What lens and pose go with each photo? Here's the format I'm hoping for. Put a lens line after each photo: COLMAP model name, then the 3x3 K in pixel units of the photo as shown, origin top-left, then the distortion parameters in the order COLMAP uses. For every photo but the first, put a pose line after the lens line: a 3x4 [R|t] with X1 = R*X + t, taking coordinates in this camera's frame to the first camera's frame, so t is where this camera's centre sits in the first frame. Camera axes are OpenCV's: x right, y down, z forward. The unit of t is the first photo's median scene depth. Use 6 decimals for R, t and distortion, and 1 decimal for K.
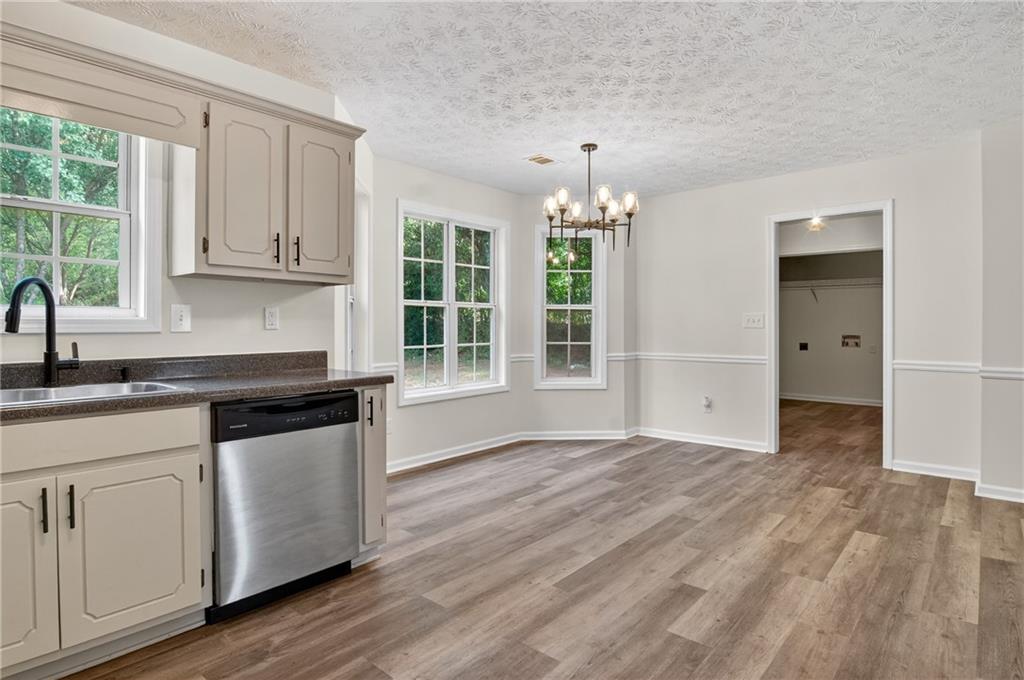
lens RADIAL K [[546.5, 0, 509.5], [0, 546.5, 332.0], [0, 0, 1]] dist [-0.007083, -0.003116]
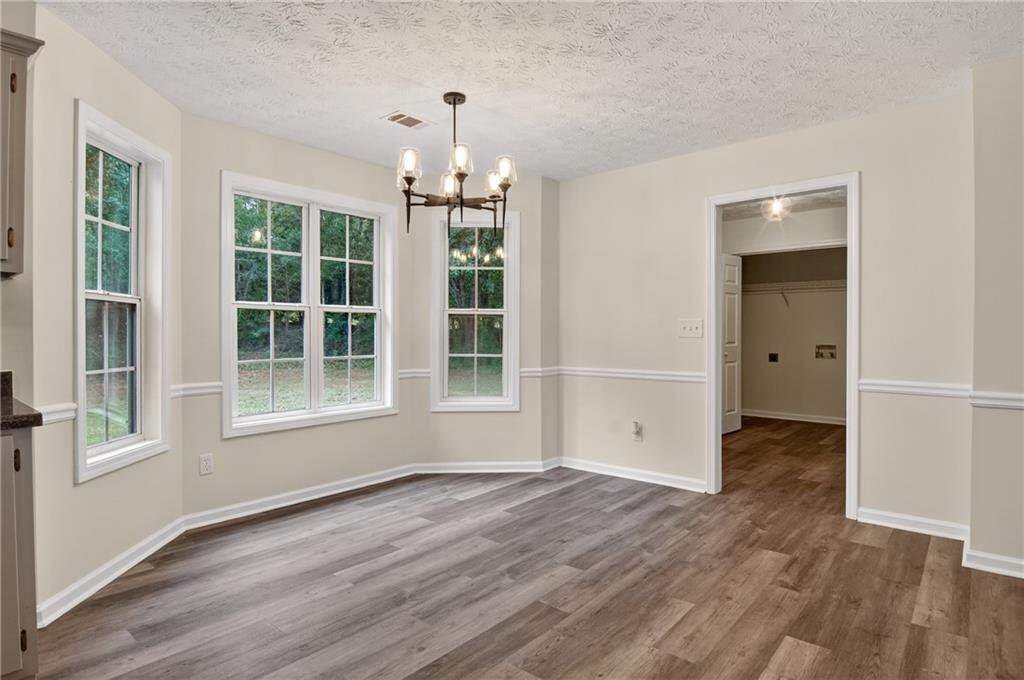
lens RADIAL K [[546.5, 0, 508.4], [0, 546.5, 342.1], [0, 0, 1]] dist [-0.007083, -0.003116]
pose [[0.999983, 0.000559, 0.005841, 0.200195], [-0.000586, 0.999989, 0.004707, -0.004696], [-0.005838, -0.004710, 0.999972, 0.226503]]
